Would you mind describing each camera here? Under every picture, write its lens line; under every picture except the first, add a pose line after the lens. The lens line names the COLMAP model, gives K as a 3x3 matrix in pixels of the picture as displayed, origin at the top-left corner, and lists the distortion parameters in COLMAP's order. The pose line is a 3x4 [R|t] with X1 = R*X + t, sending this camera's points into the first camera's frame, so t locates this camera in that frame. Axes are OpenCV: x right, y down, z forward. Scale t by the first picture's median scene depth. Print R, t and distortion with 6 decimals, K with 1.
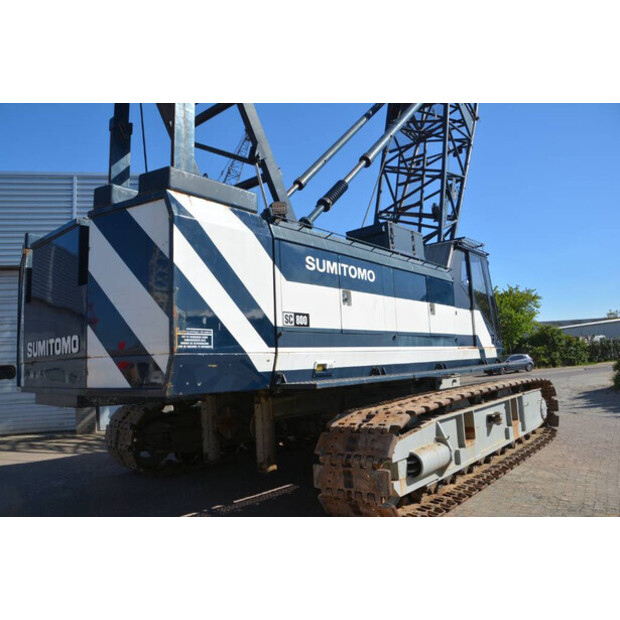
lens RADIAL K [[482.2, 0, 310.0], [0, 482.2, 310.0], [0, 0, 1]] dist [-0.150321, 0.093200]
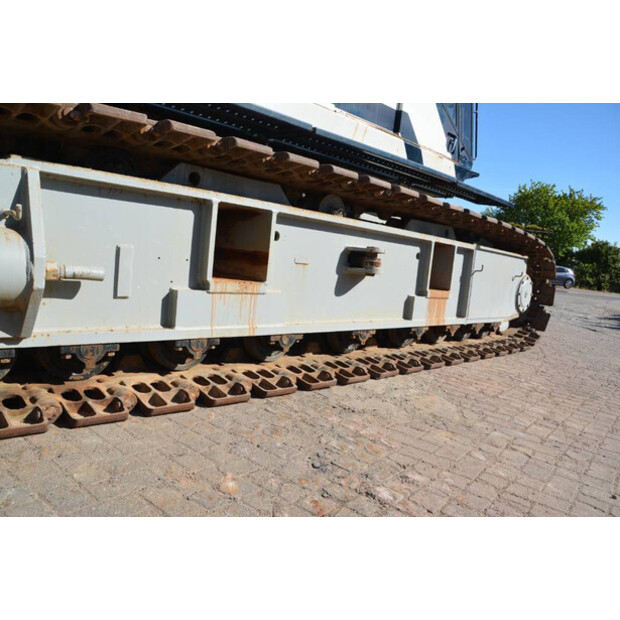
lens RADIAL K [[494.3, 0, 310.0], [0, 494.3, 310.0], [0, 0, 1]] dist [-0.094656, 0.013098]
pose [[0.982809, 0.174229, -0.061078, 0.459283], [-0.155050, 0.958495, 0.239265, 0.208511], [0.100230, -0.225681, 0.969031, 0.644761]]
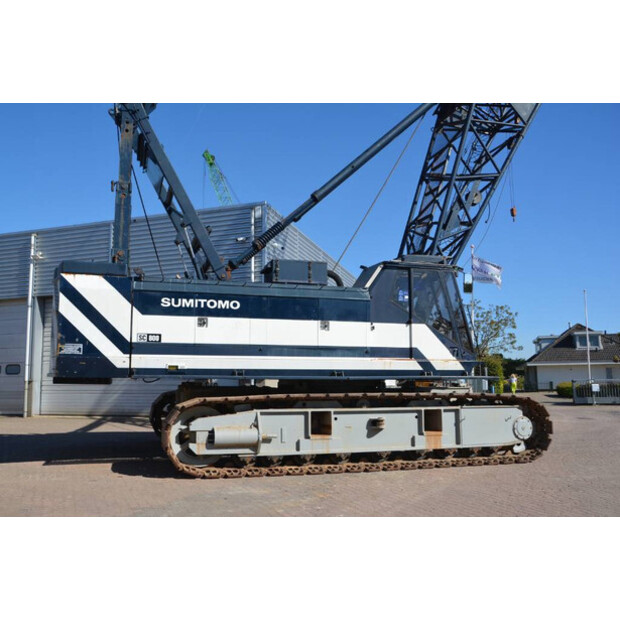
lens RADIAL K [[579.9, 0, 310.0], [0, 579.9, 310.0], [0, 0, 1]] dist [-0.063937, 0.003850]
pose [[0.839120, -0.014788, -0.543745, 1.226308], [0.020915, 0.999768, 0.005087, -0.060290], [0.543544, -0.015641, 0.839235, -0.295779]]
